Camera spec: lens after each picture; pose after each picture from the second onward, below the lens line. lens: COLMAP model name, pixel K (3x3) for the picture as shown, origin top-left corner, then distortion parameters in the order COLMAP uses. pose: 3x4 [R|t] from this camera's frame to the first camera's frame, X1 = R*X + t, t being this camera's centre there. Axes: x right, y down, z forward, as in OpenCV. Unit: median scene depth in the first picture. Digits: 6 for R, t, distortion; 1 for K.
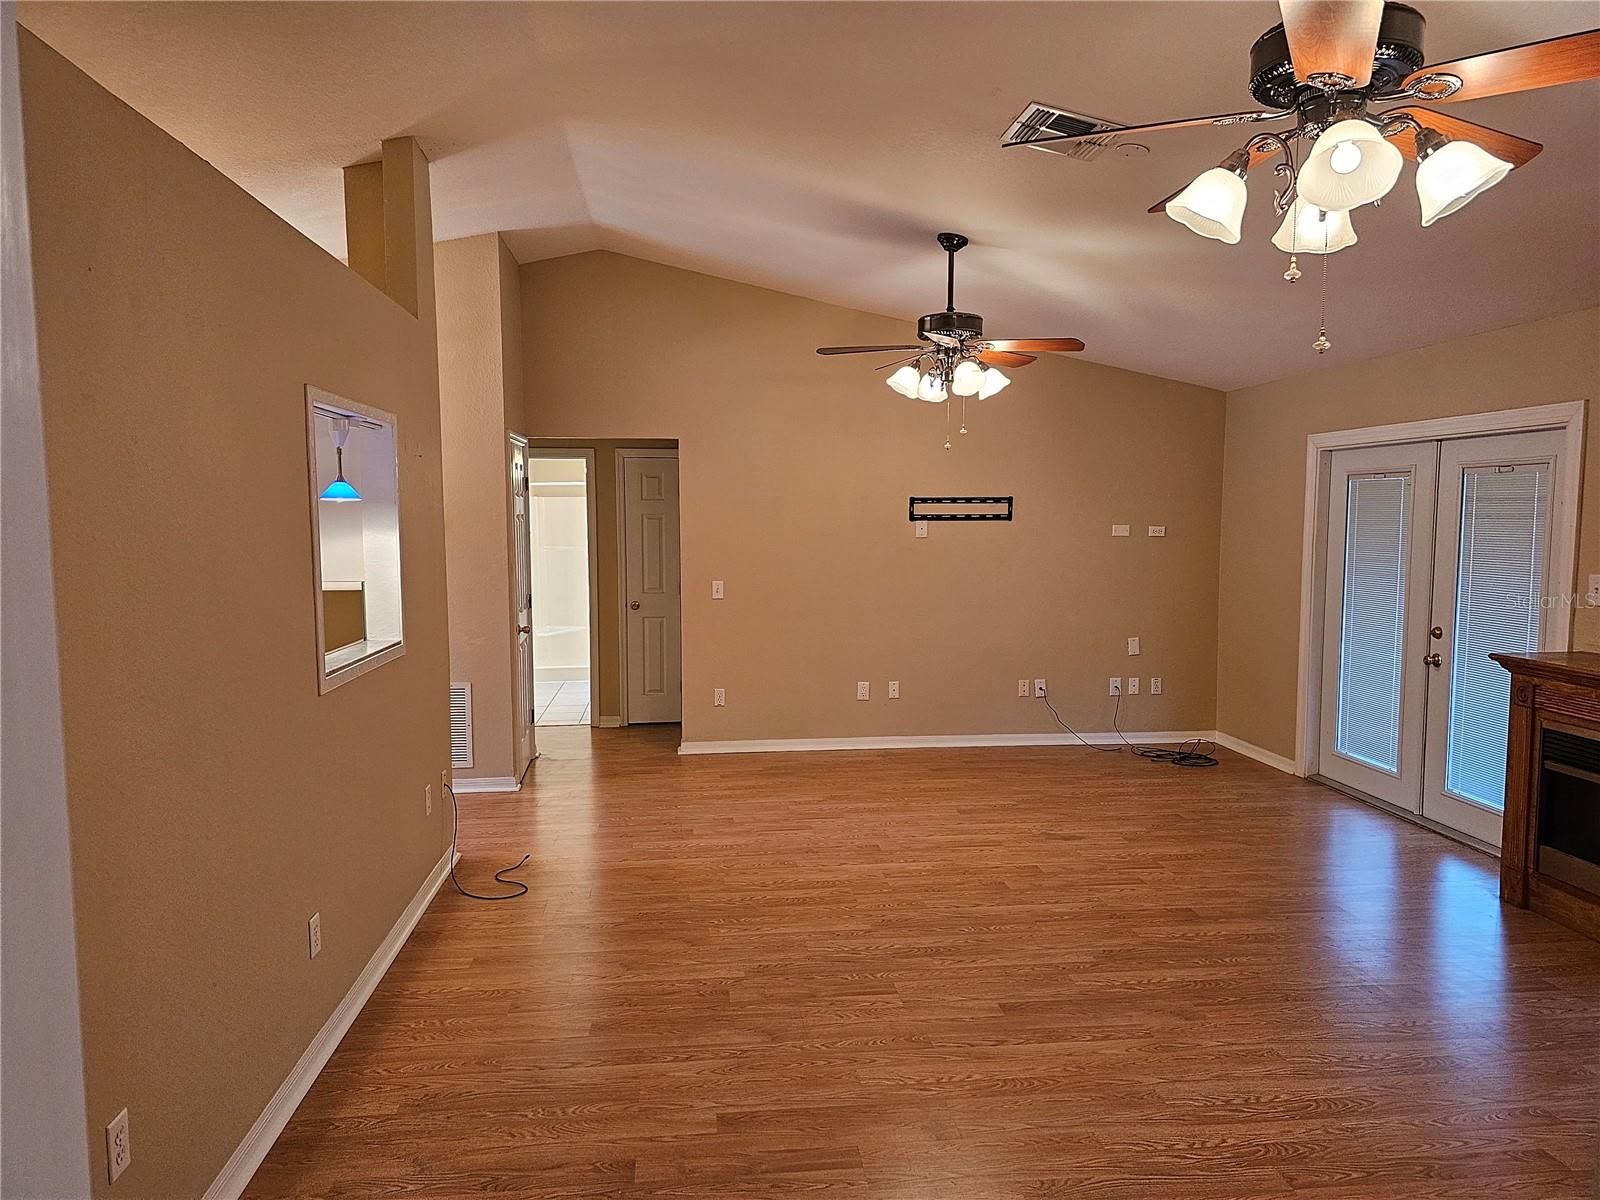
lens RADIAL K [[1037.5, 0, 766.9], [0, 1037.5, 602.4], [0, 0, 1]] dist [0.068064, -0.001685]
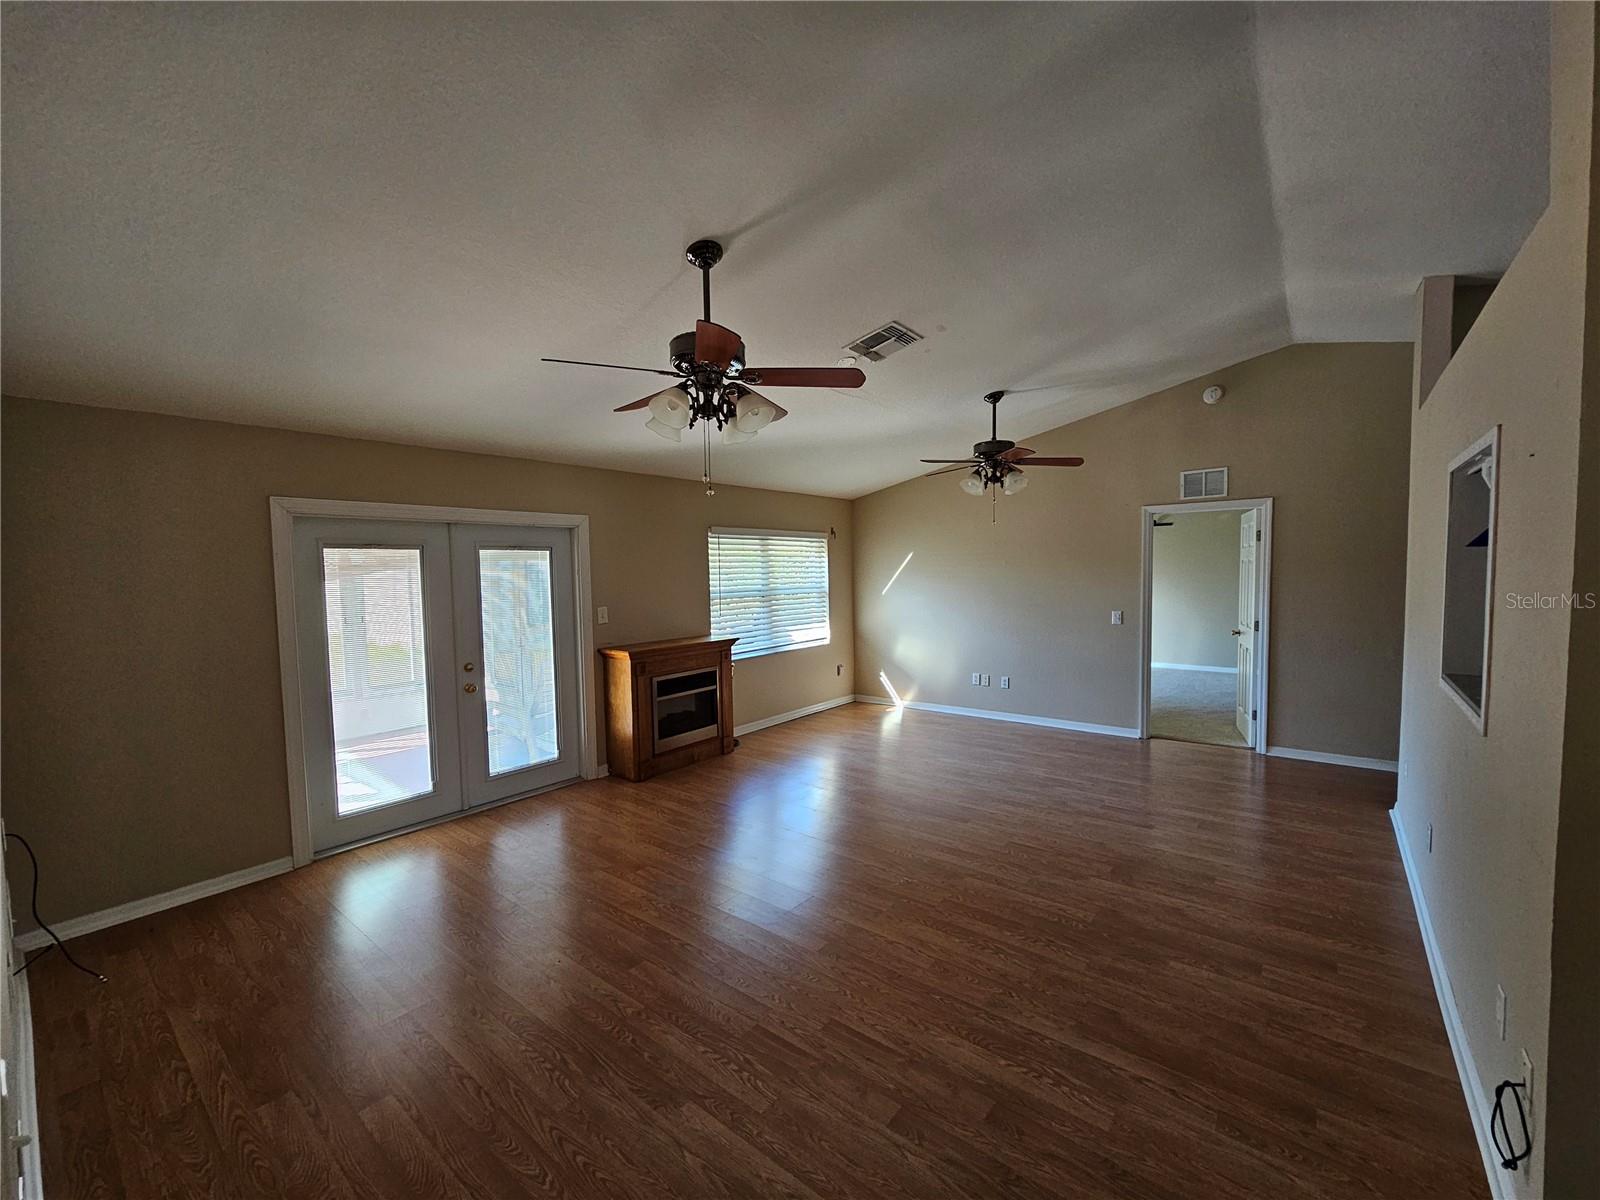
lens RADIAL K [[648.3, 0, 809.8], [0, 648.3, 609.5], [0, 0, 1]] dist [-0.000057, 0.000029]
pose [[-0.730213, -0.020310, 0.682918, -0.239423], [0.080508, 0.990036, 0.115527, -0.105314], [-0.678460, 0.139339, -0.721302, 1.296816]]
